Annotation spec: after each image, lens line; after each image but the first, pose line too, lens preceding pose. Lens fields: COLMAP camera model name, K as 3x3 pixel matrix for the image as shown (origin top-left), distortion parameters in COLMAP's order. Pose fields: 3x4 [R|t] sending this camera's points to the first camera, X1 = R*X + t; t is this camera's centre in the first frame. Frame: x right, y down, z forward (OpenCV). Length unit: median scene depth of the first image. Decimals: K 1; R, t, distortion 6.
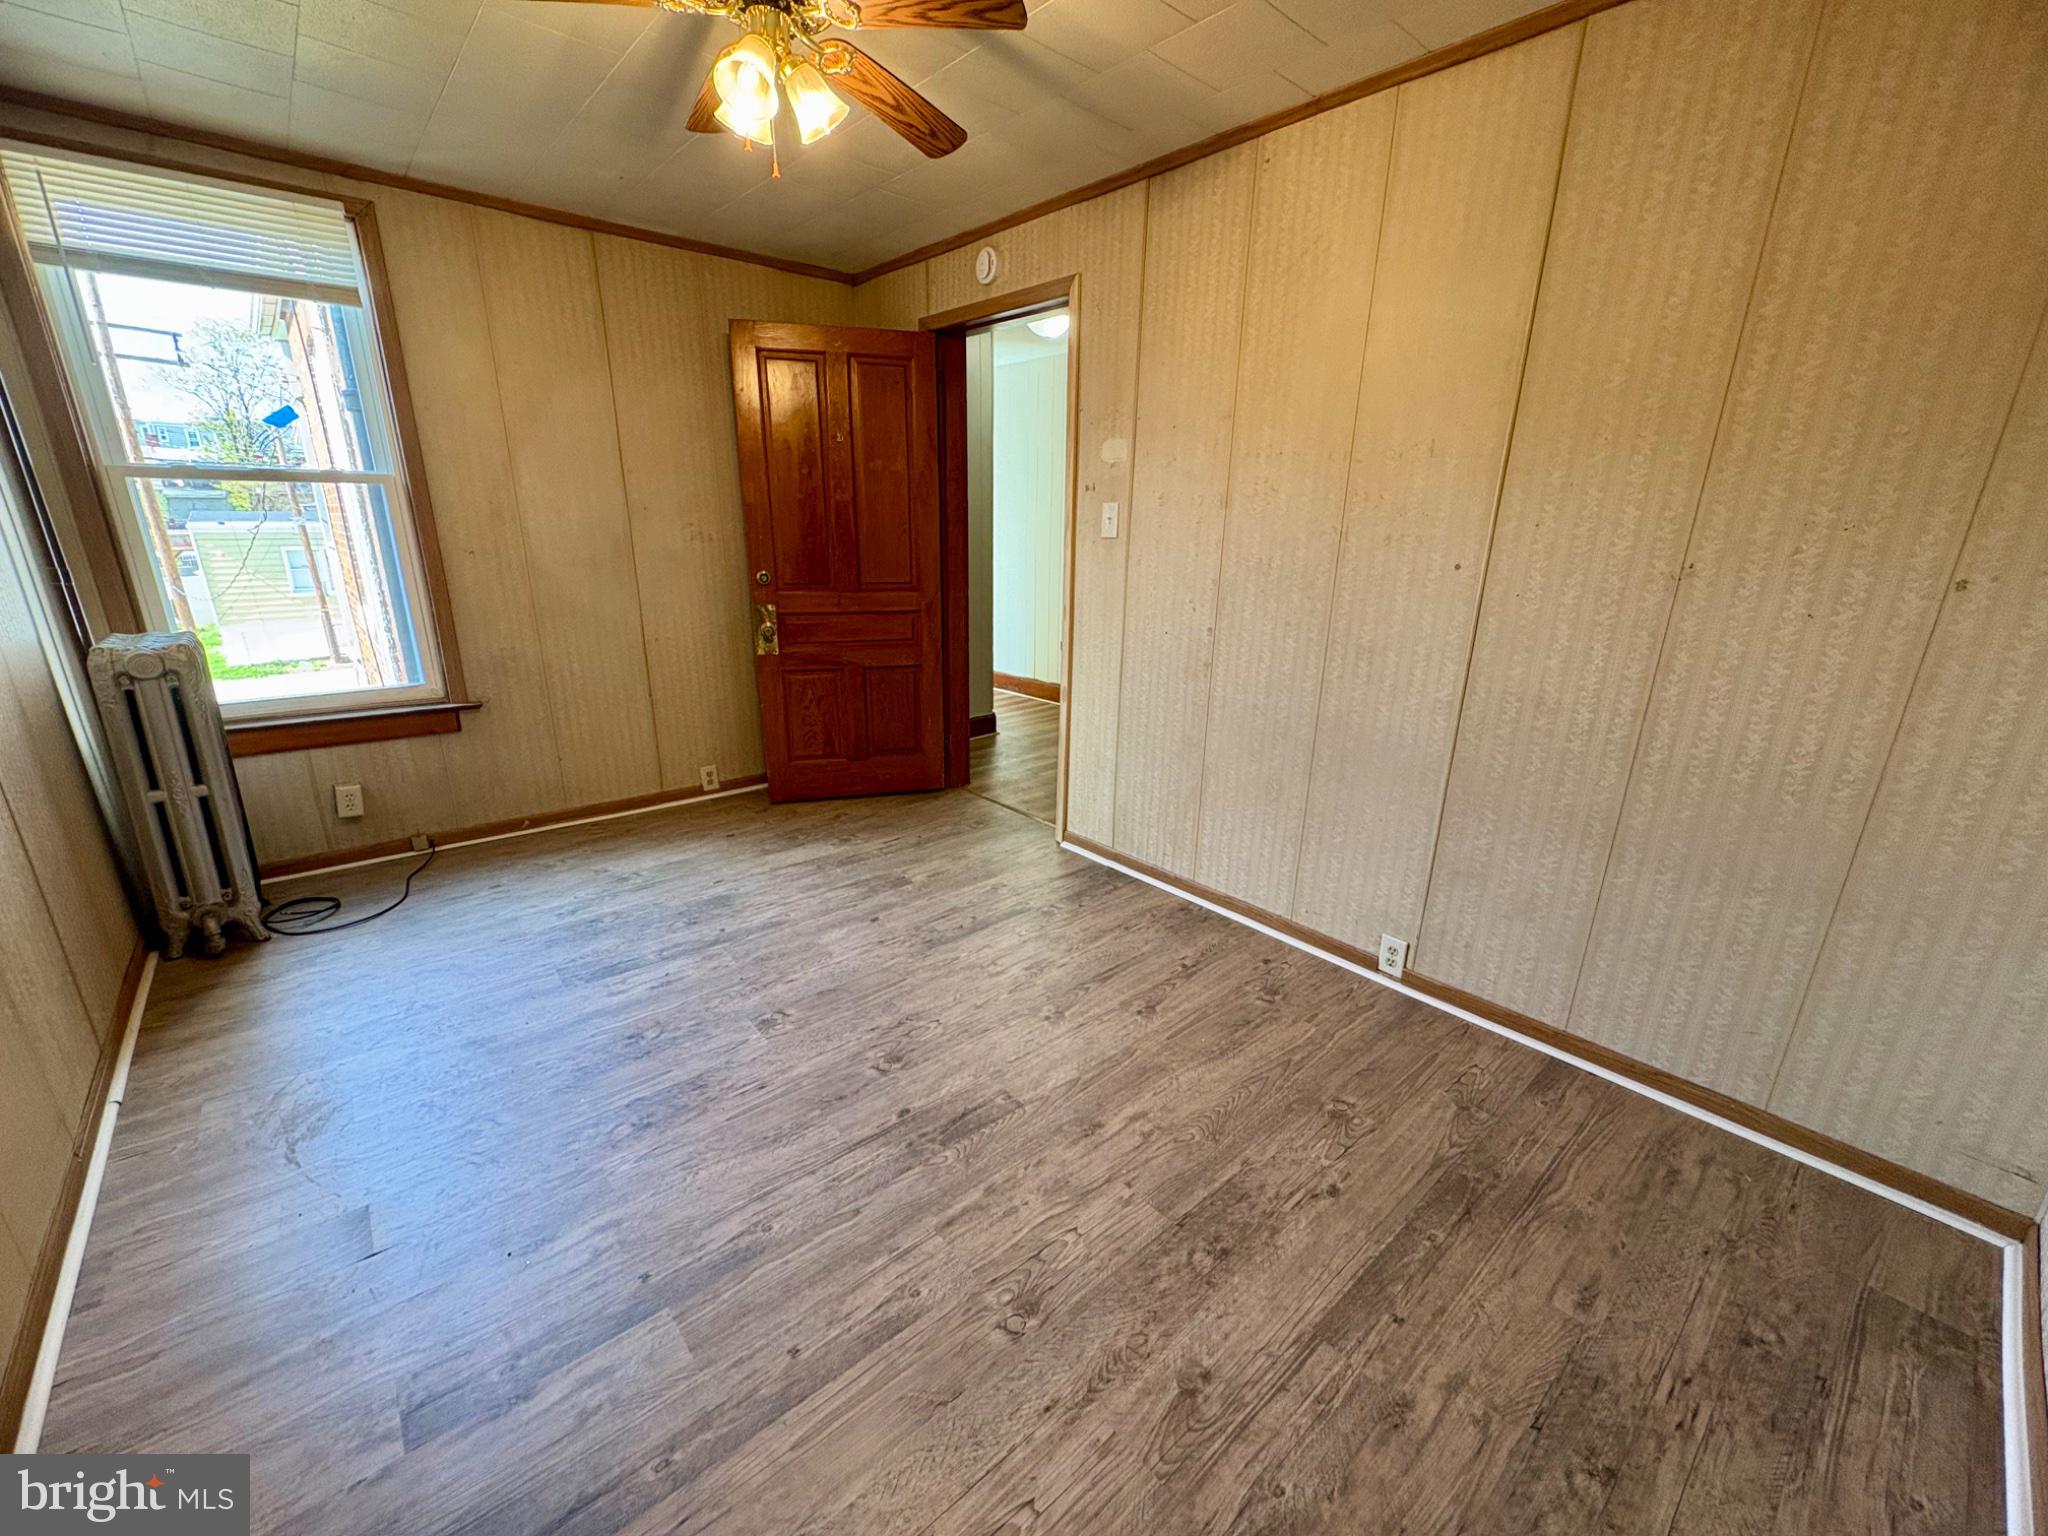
lens RADIAL K [[752.2, 0, 1021.9], [0, 752.2, 744.9], [0, 0, 1]] dist [-0.000261, -0.000003]
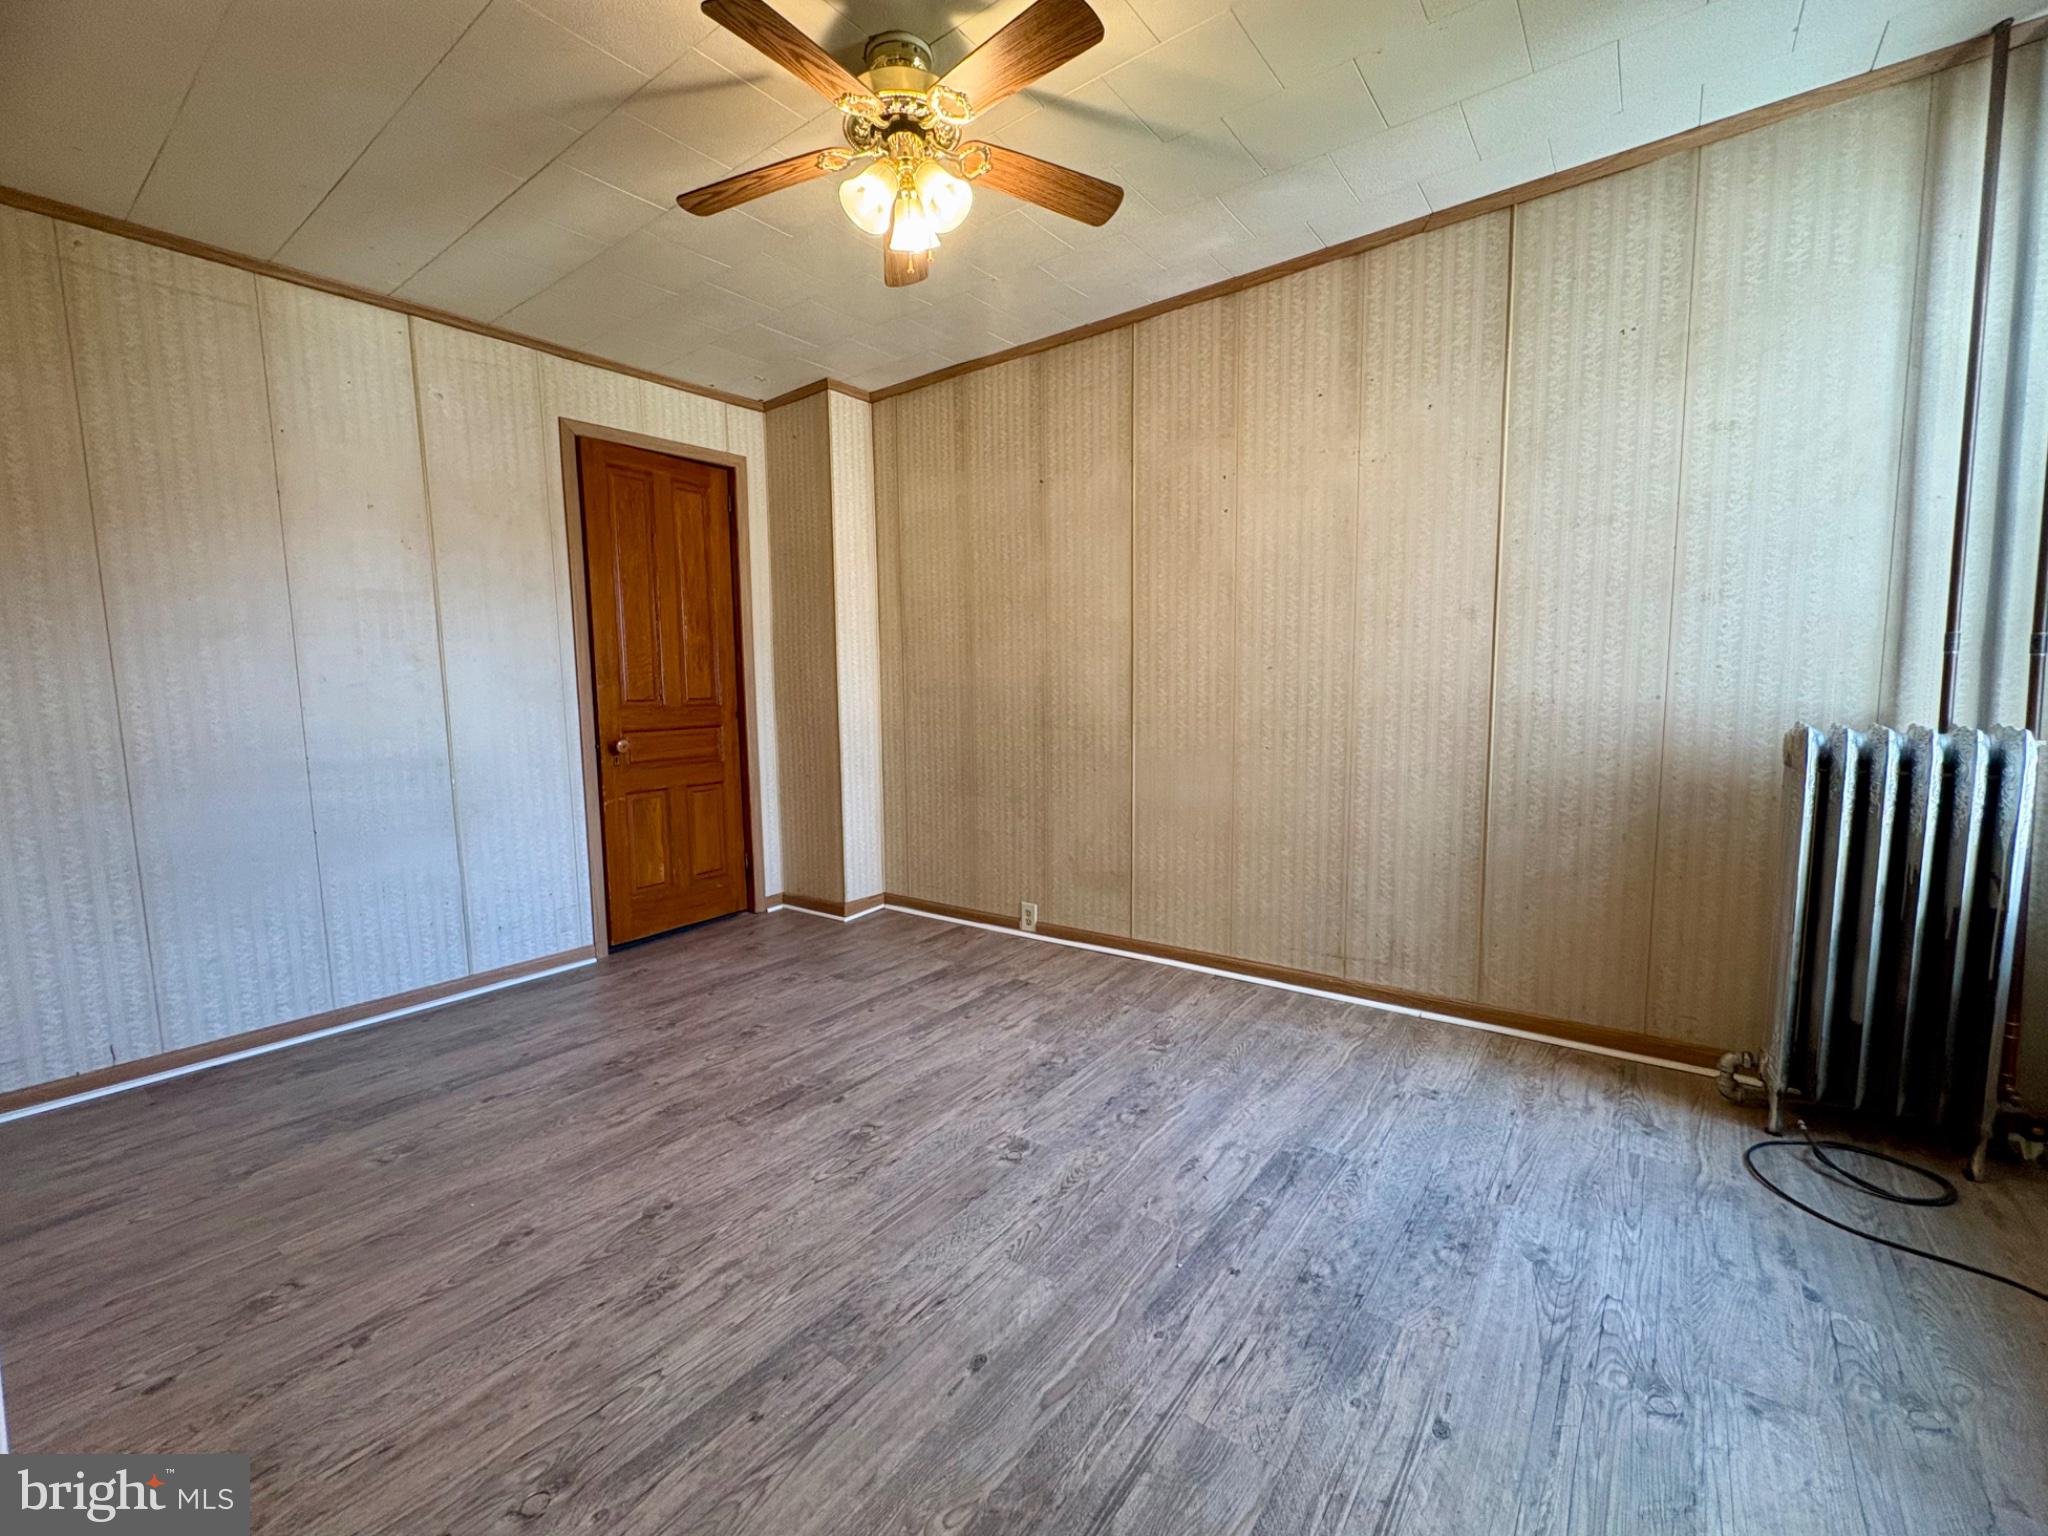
lens RADIAL K [[832.3, 0, 1013.7], [0, 832.3, 767.8], [0, 0, 1]] dist [-0.001332, -0.000312]
pose [[-0.982436, 0.022592, -0.185228, -0.166434], [-0.048861, 0.926864, 0.372203, -0.385740], [0.180090, 0.374716, -0.909481, 1.705926]]
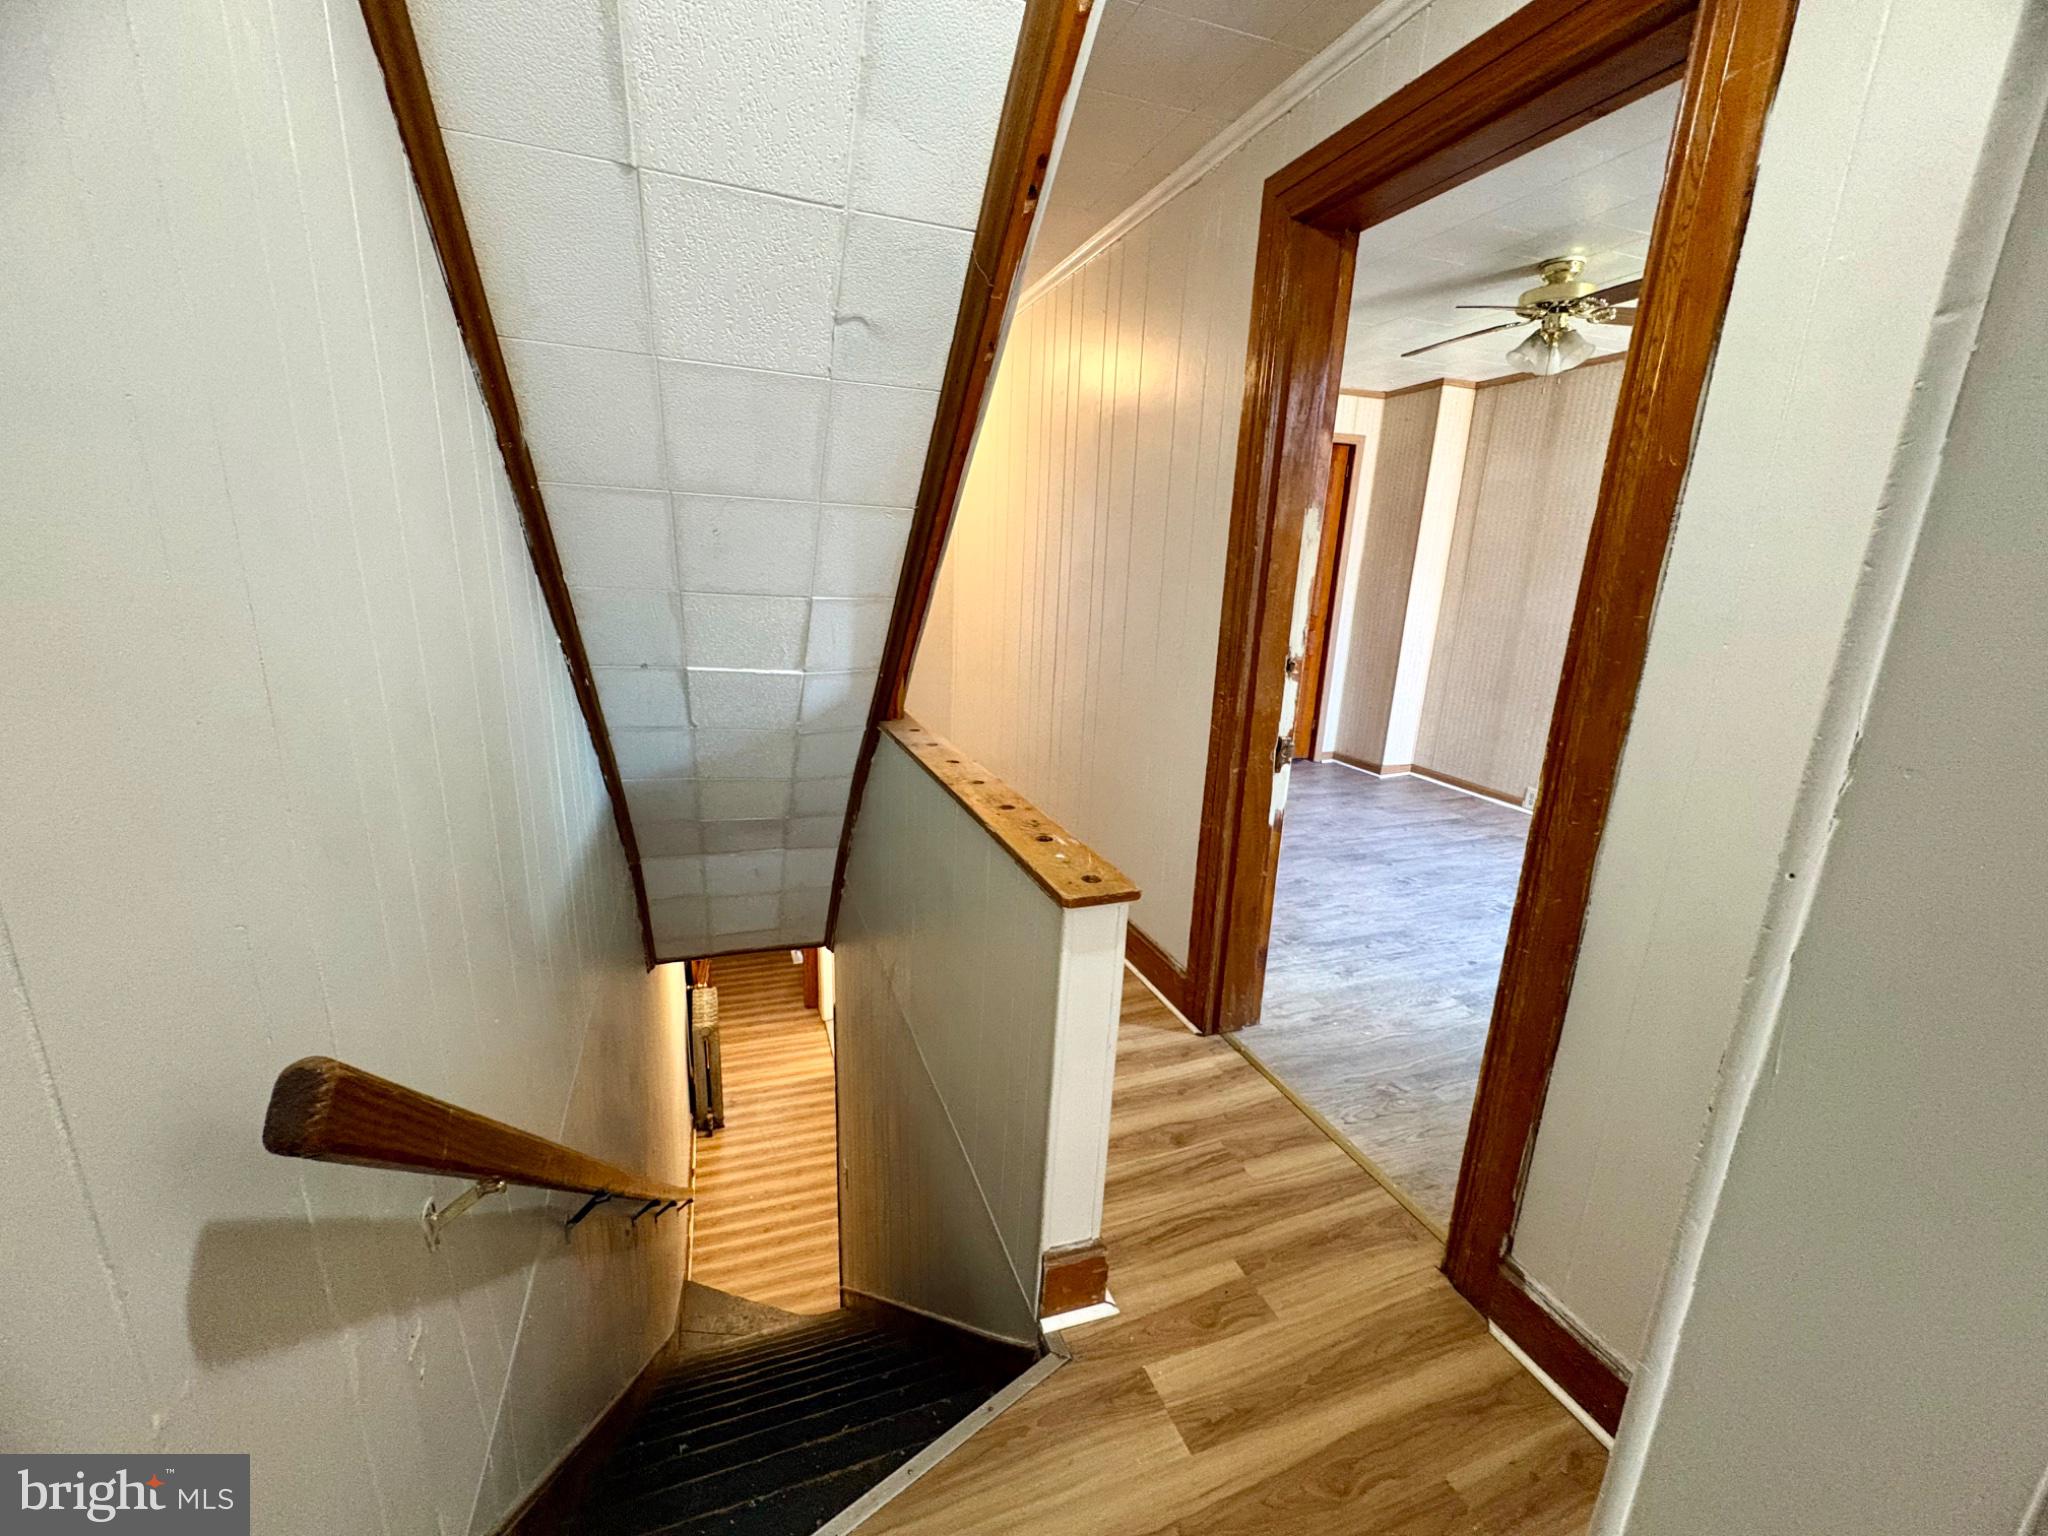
lens RADIAL K [[832.3, 0, 1013.7], [0, 832.3, 767.8], [0, 0, 1]] dist [-0.001332, -0.000312]
pose [[-0.929092, -0.140562, 0.342097, 0.042310], [0.054907, 0.862293, 0.503424, -0.763340], [-0.365751, 0.486511, -0.793432, 2.549354]]
